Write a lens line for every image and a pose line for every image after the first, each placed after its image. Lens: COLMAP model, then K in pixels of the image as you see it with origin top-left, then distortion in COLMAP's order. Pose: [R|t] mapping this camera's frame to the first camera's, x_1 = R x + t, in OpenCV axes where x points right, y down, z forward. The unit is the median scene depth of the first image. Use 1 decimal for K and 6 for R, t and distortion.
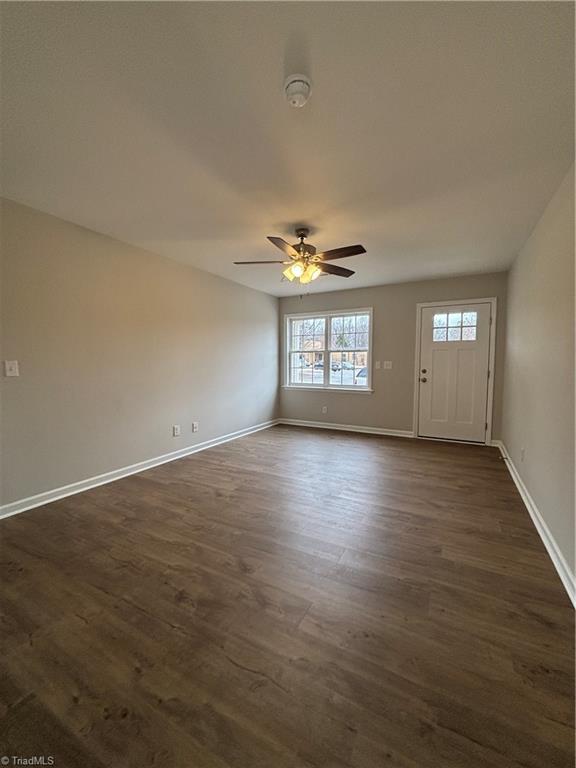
lens RADIAL K [[310.6, 0, 288.9], [0, 310.6, 383.7], [0, 0, 1]] dist [-0.002984, -0.000238]
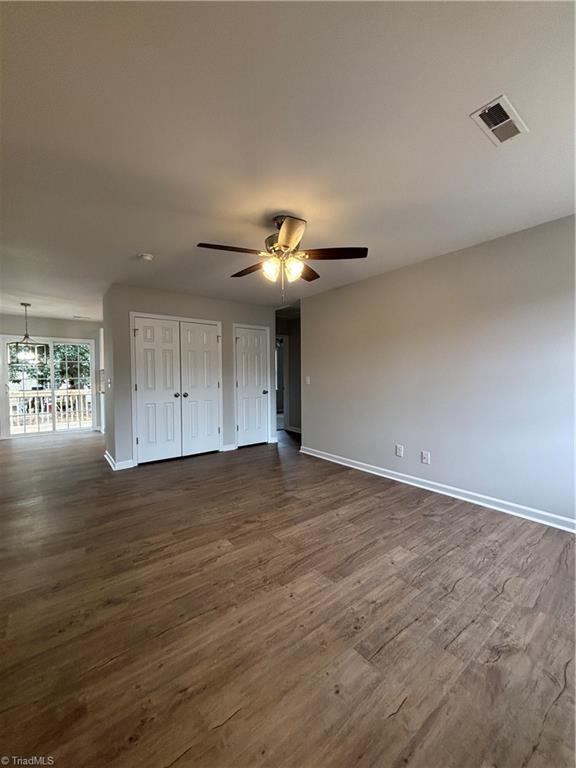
lens RADIAL K [[310.6, 0, 288.9], [0, 310.6, 383.7], [0, 0, 1]] dist [-0.002984, -0.000238]
pose [[-0.408032, 0.027879, -0.912542, 0.736067], [-0.056073, 0.996881, 0.055527, -0.097284], [0.911244, 0.073826, -0.405197, 1.276742]]
